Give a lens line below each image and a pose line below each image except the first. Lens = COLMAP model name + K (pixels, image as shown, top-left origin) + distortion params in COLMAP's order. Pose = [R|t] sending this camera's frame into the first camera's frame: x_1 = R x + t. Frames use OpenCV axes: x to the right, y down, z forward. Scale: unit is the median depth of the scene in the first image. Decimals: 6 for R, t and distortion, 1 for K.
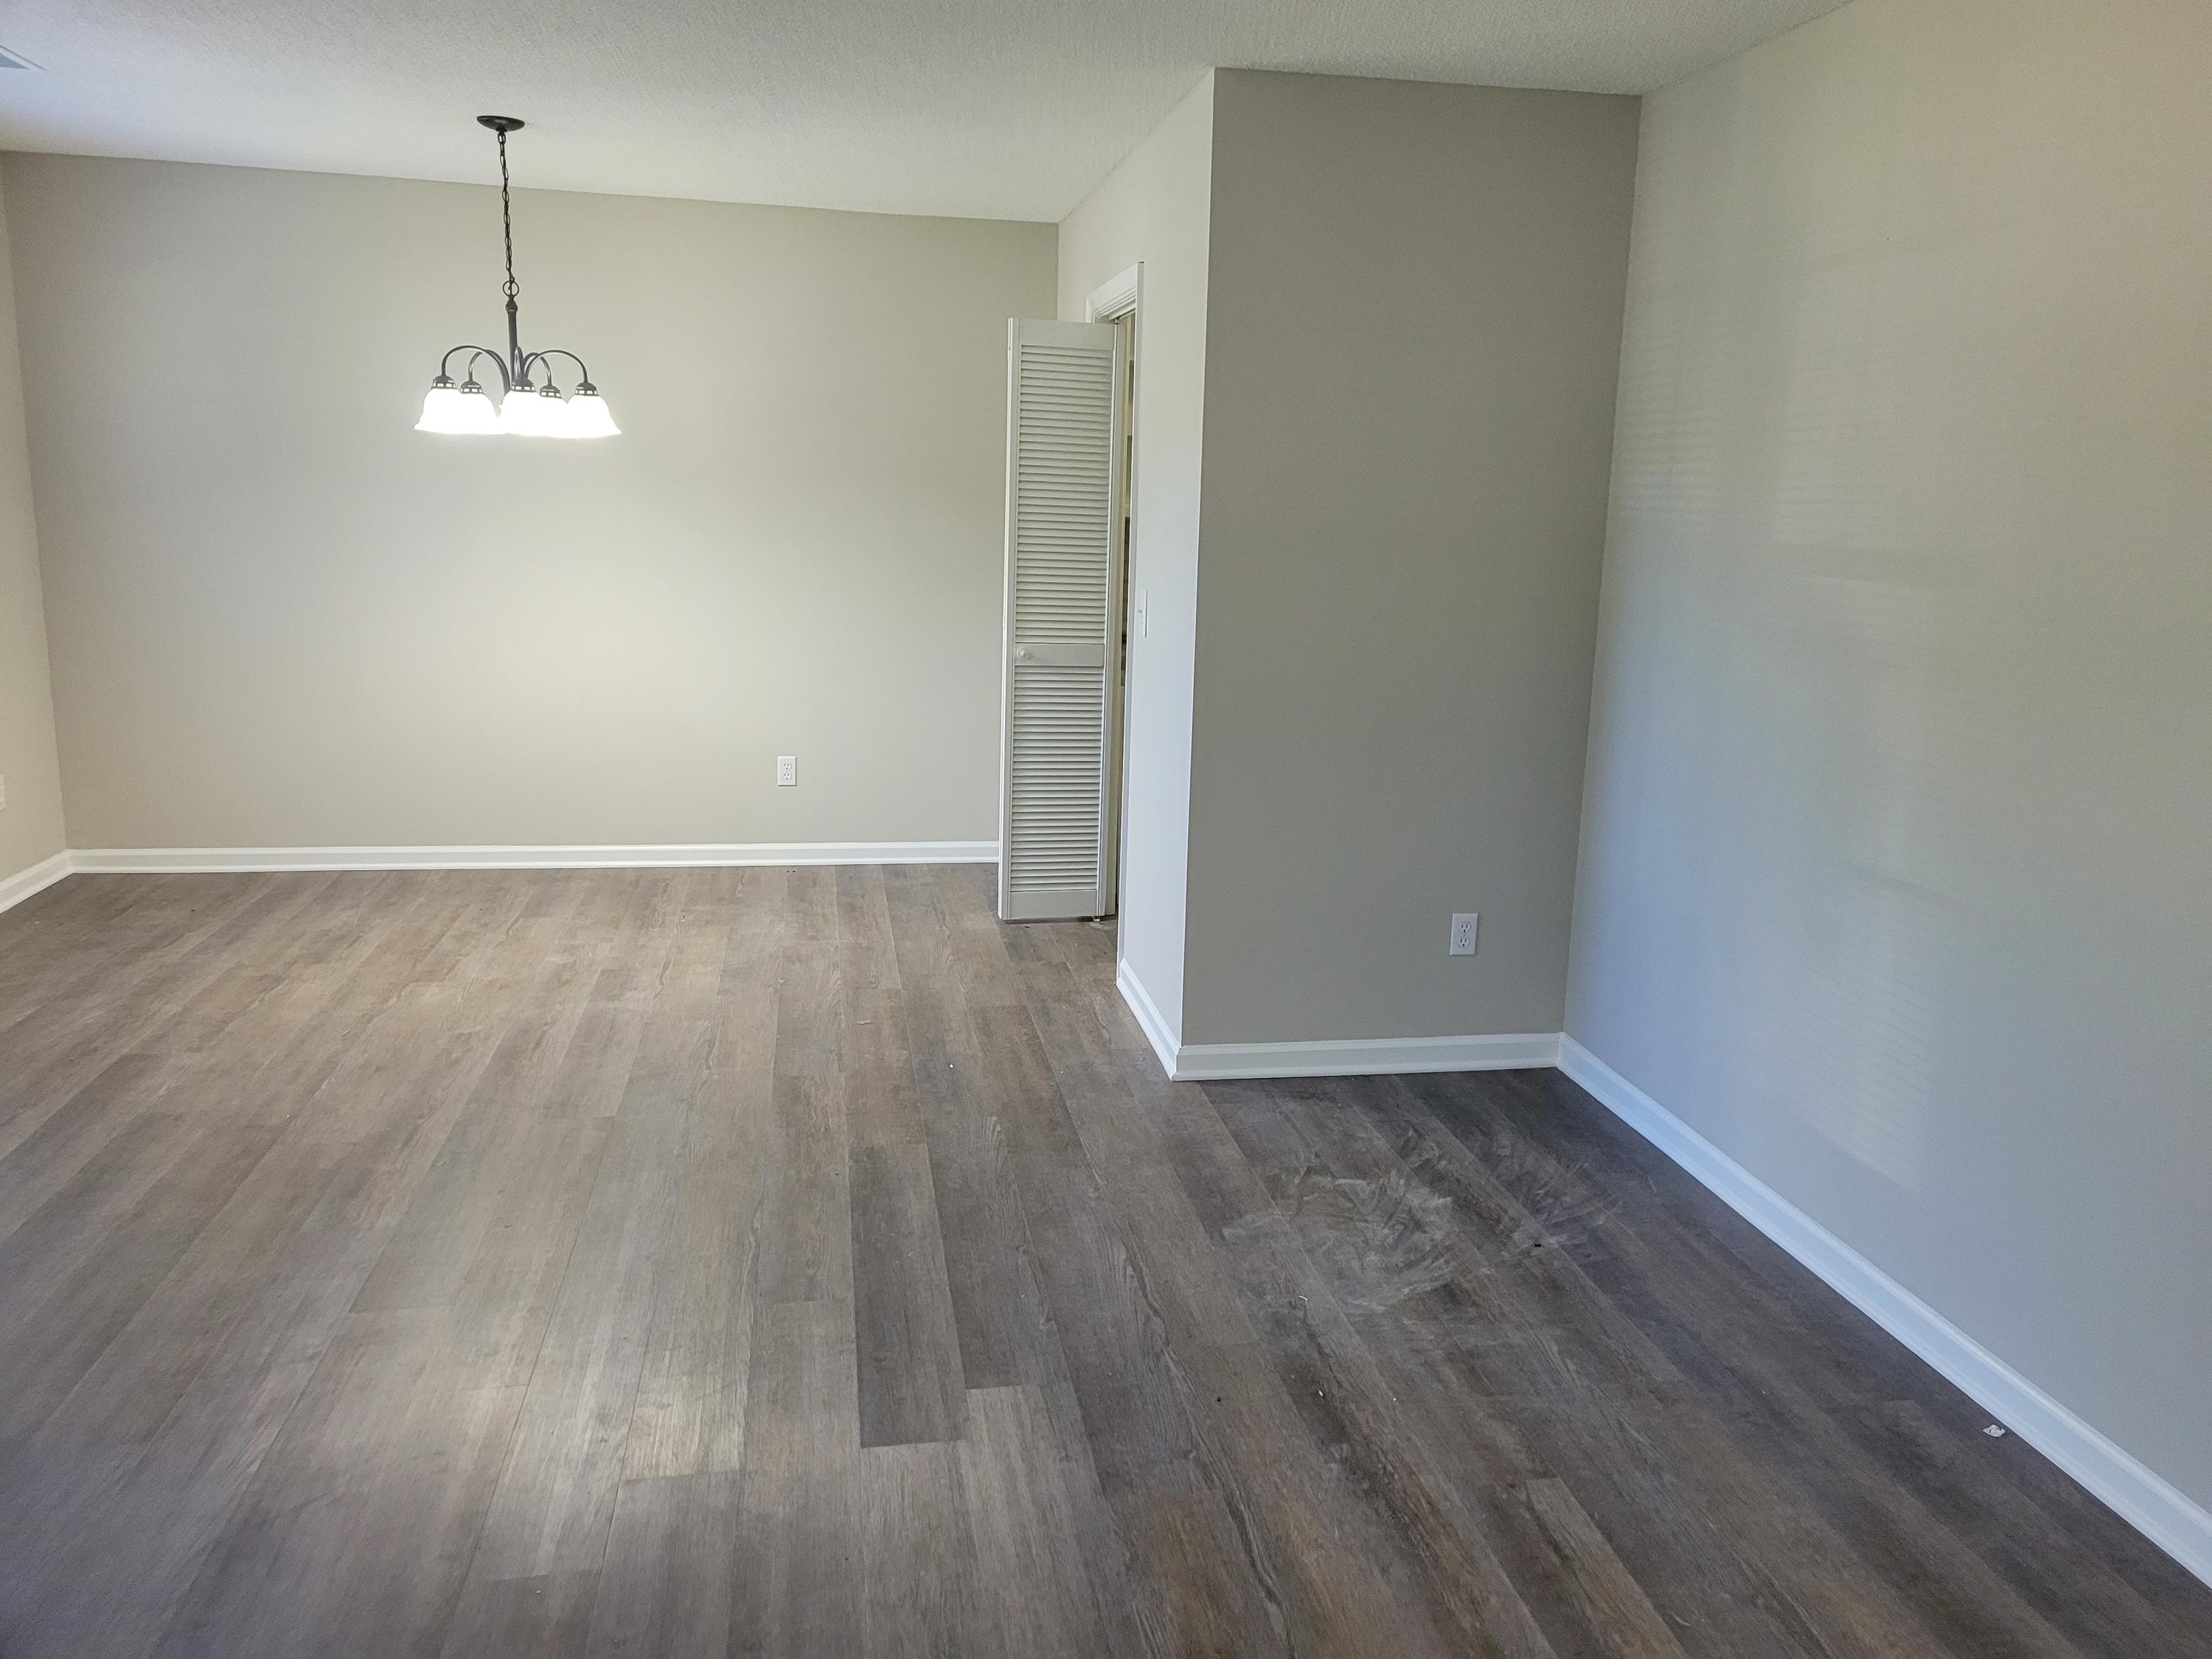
lens RADIAL K [[1677.1, 0, 1158.8], [0, 1677.1, 831.7], [0, 0, 1]] dist [0.060507, -0.055716]
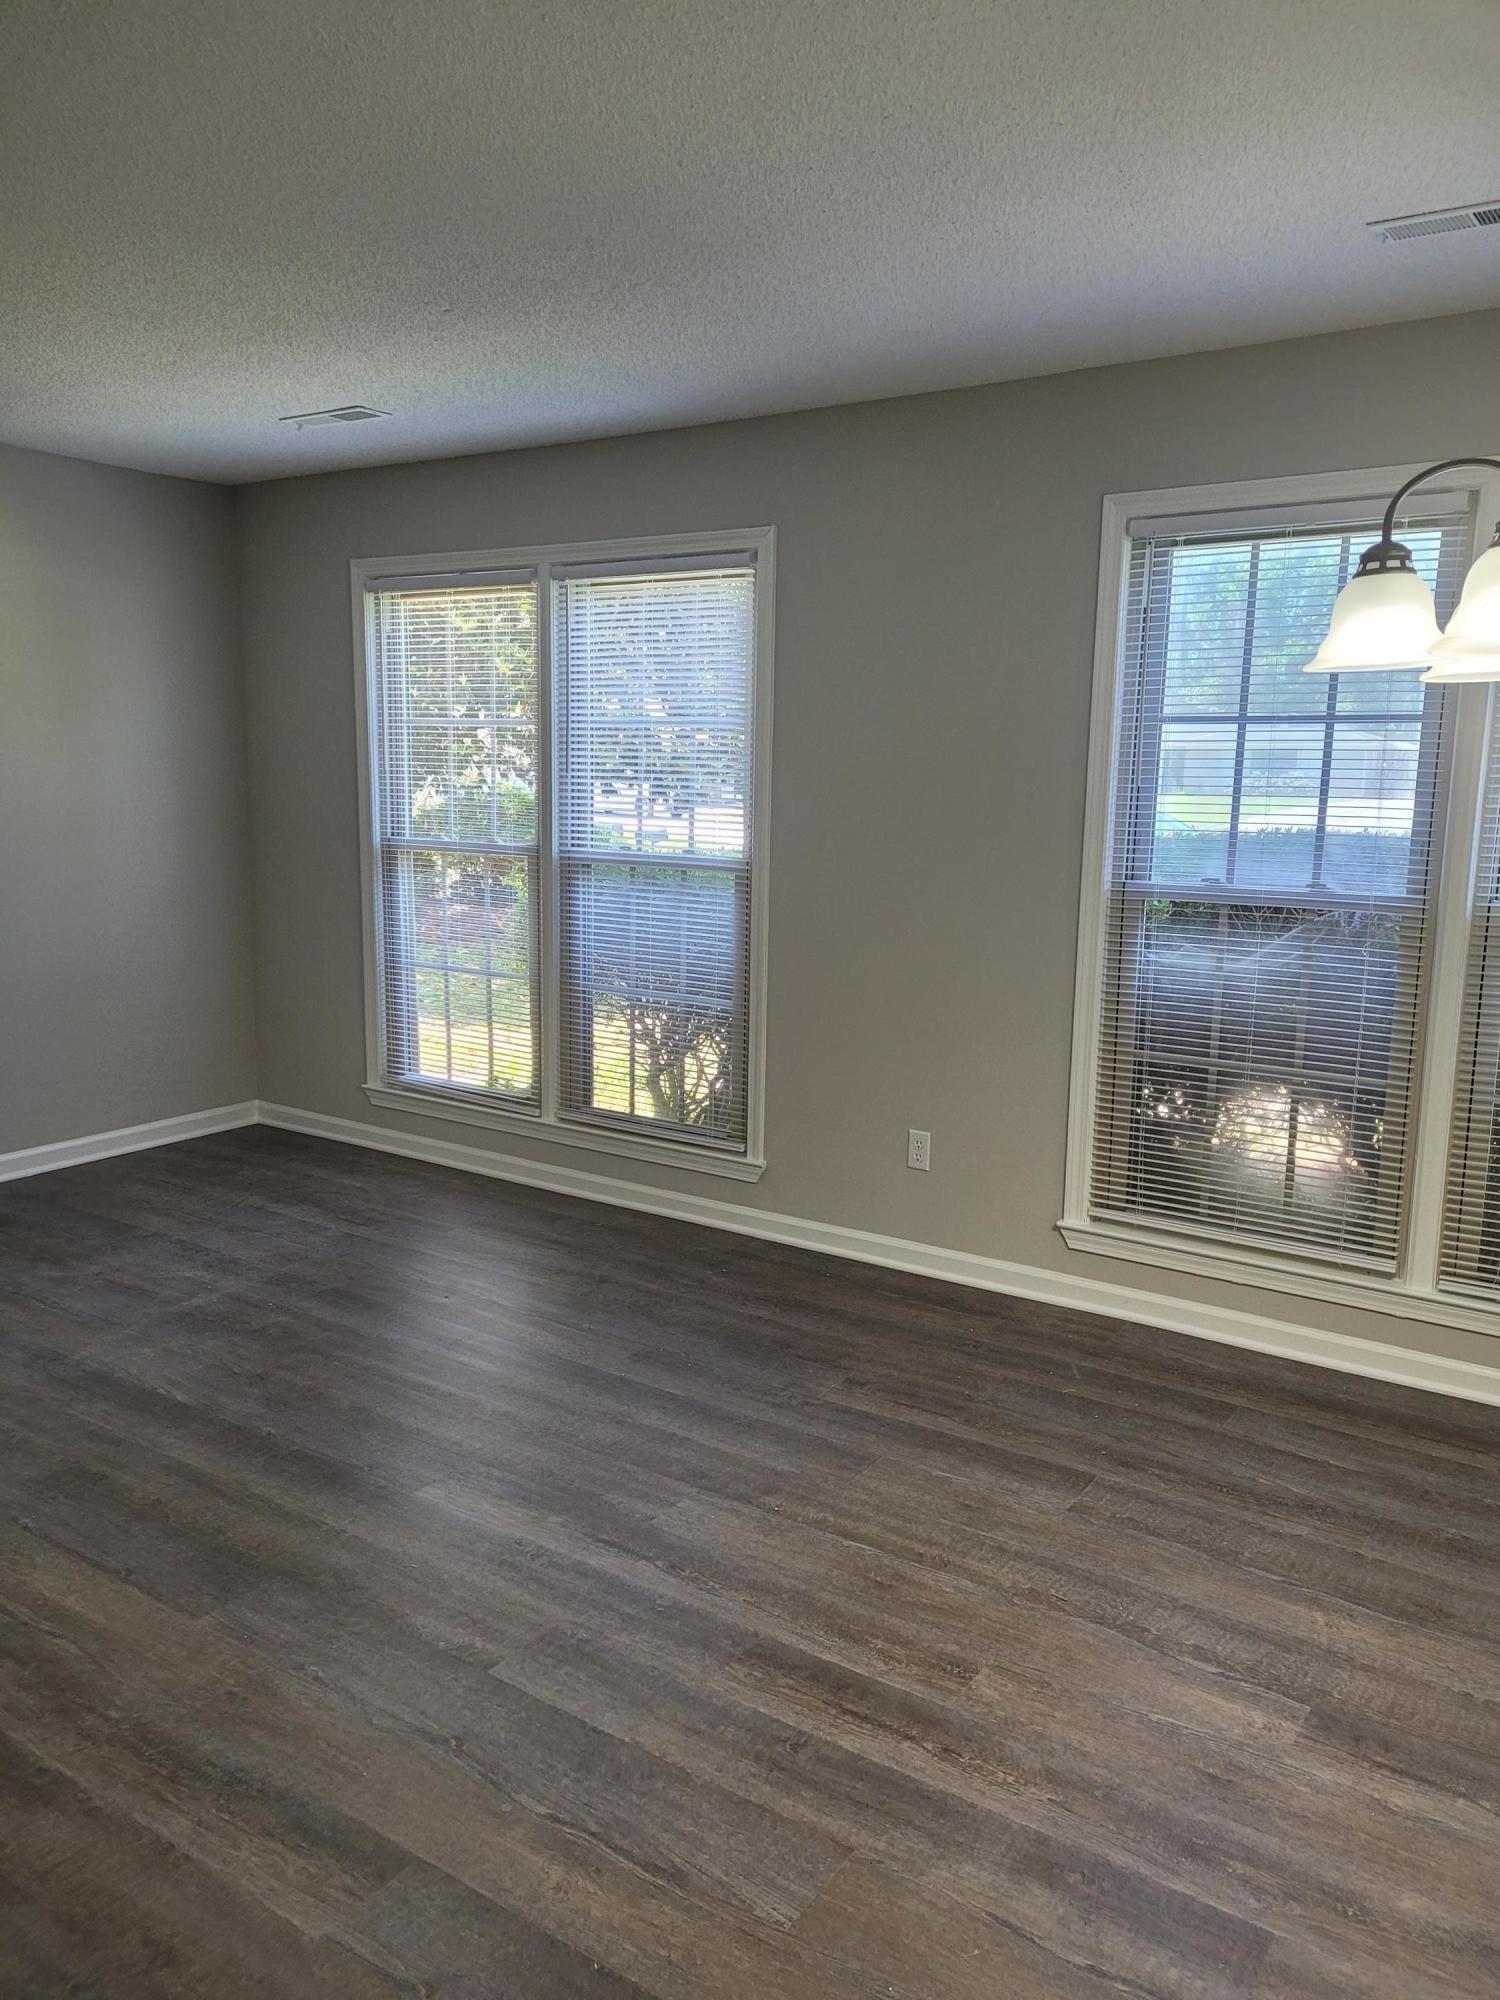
lens RADIAL K [[1516.3, 0, 736.7], [0, 1516.3, 992.4], [0, 0, 1]] dist [0.060507, -0.055716]
pose [[-0.718949, 0.064985, -0.692018, 0.017392], [-0.174577, 0.946821, 0.270284, -0.247612], [0.672782, 0.315130, -0.669371, 1.230860]]
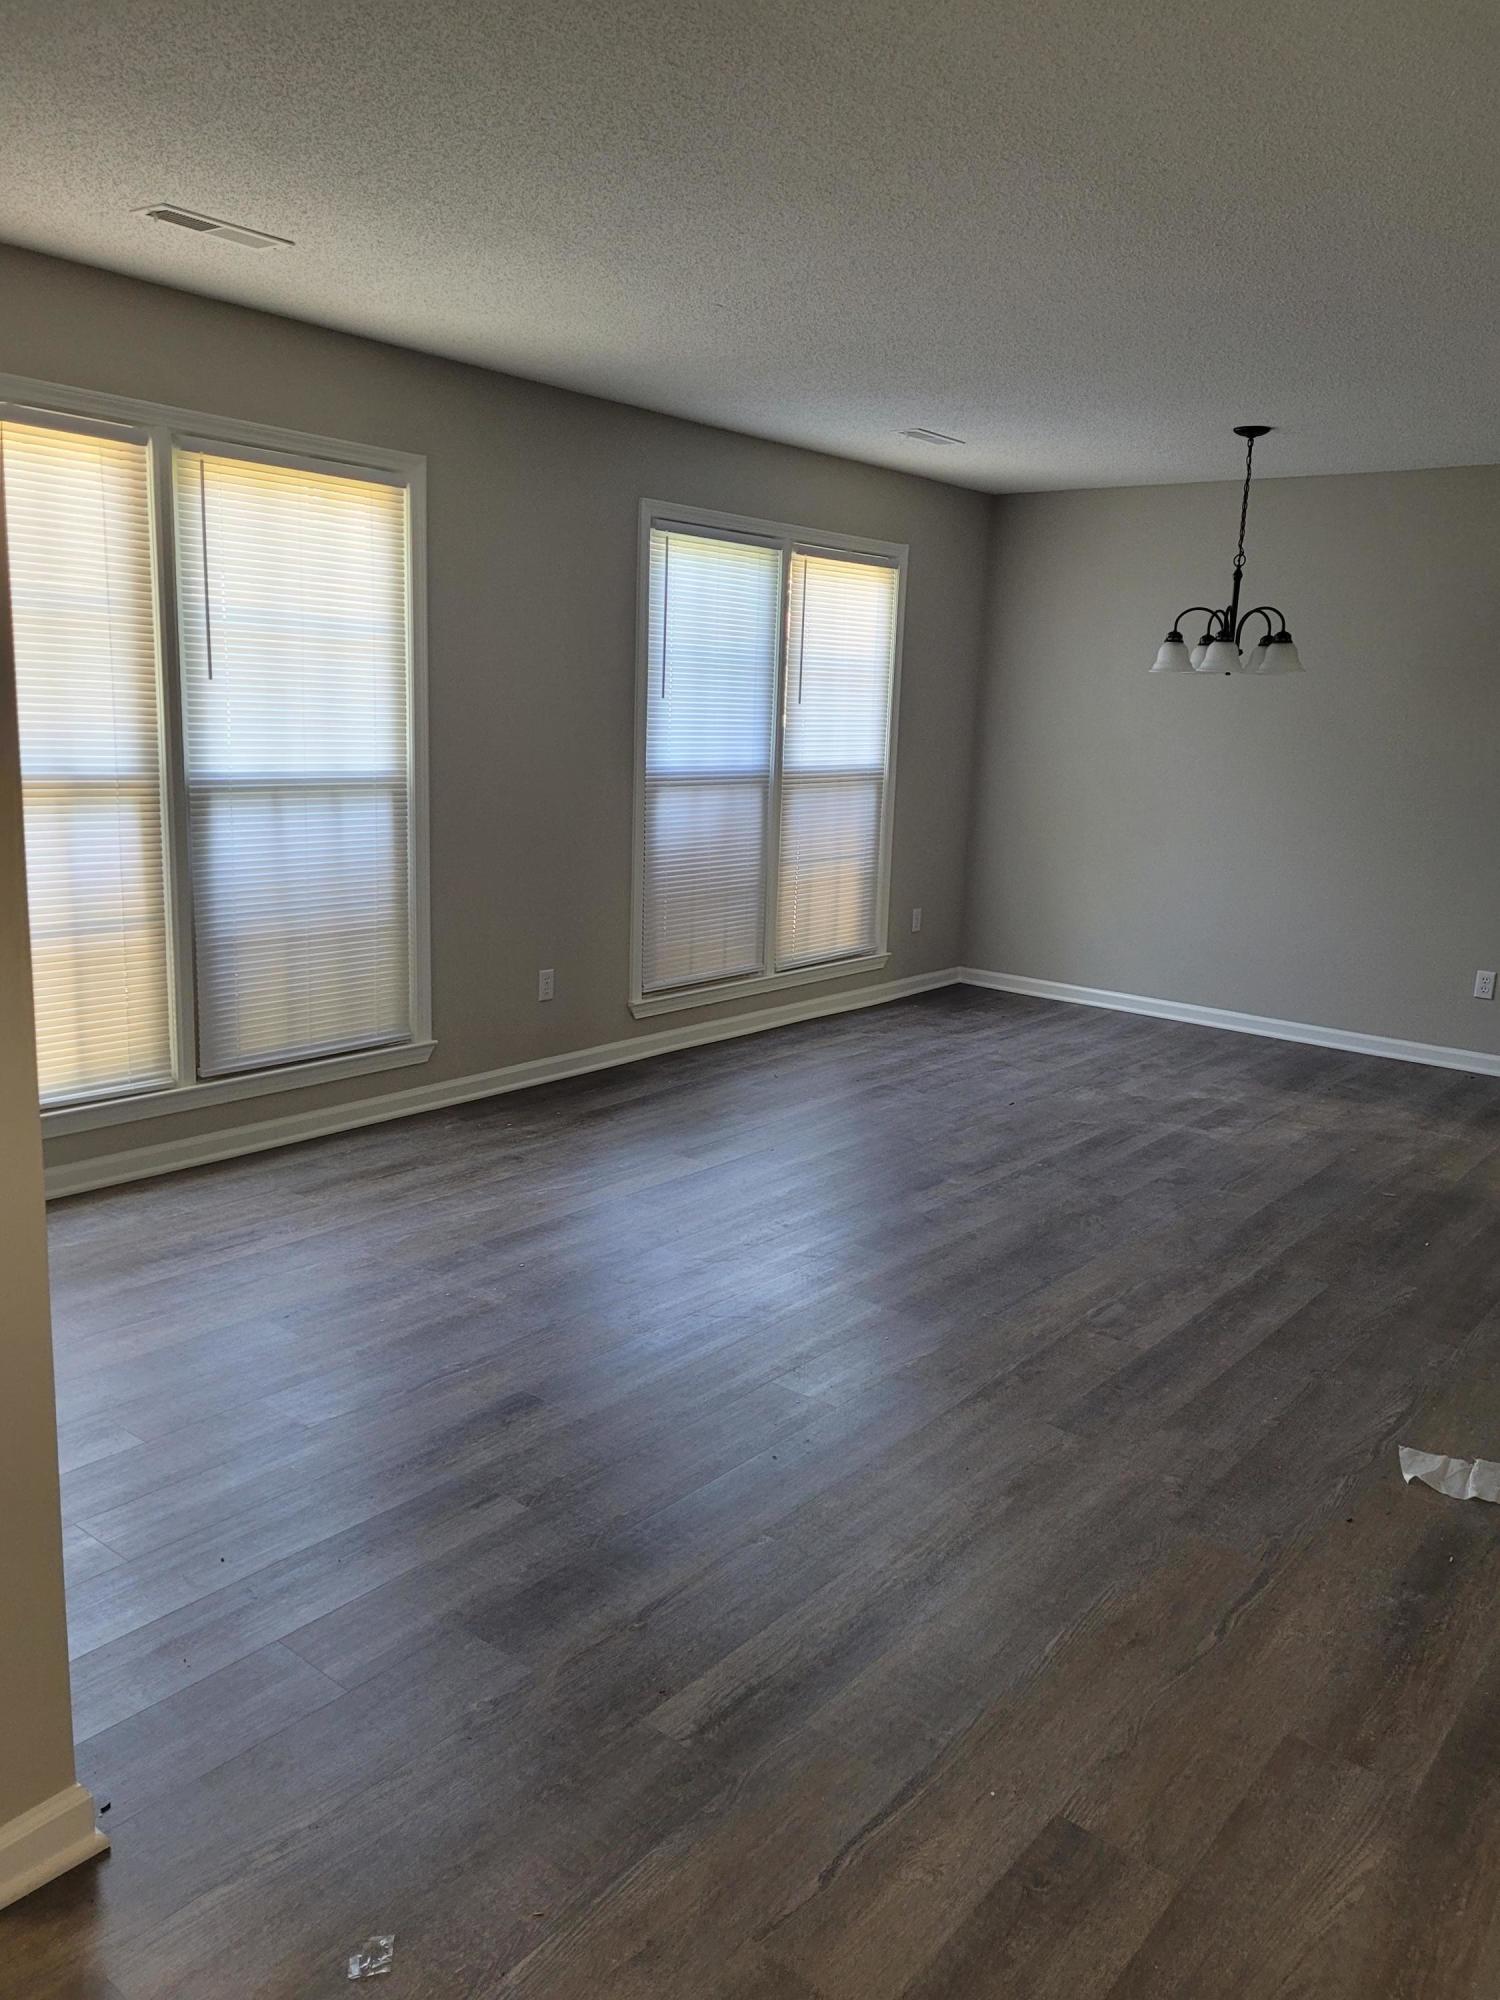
lens RADIAL K [[1516.3, 0, 736.5], [0, 1516.3, 1004.4], [0, 0, 1]] dist [0.060507, -0.055716]
pose [[0.638219, 0.151176, -0.754866, 0.305701], [-0.172830, 0.983637, 0.050869, 0.013396], [0.750204, 0.097998, 0.653904, 0.003371]]
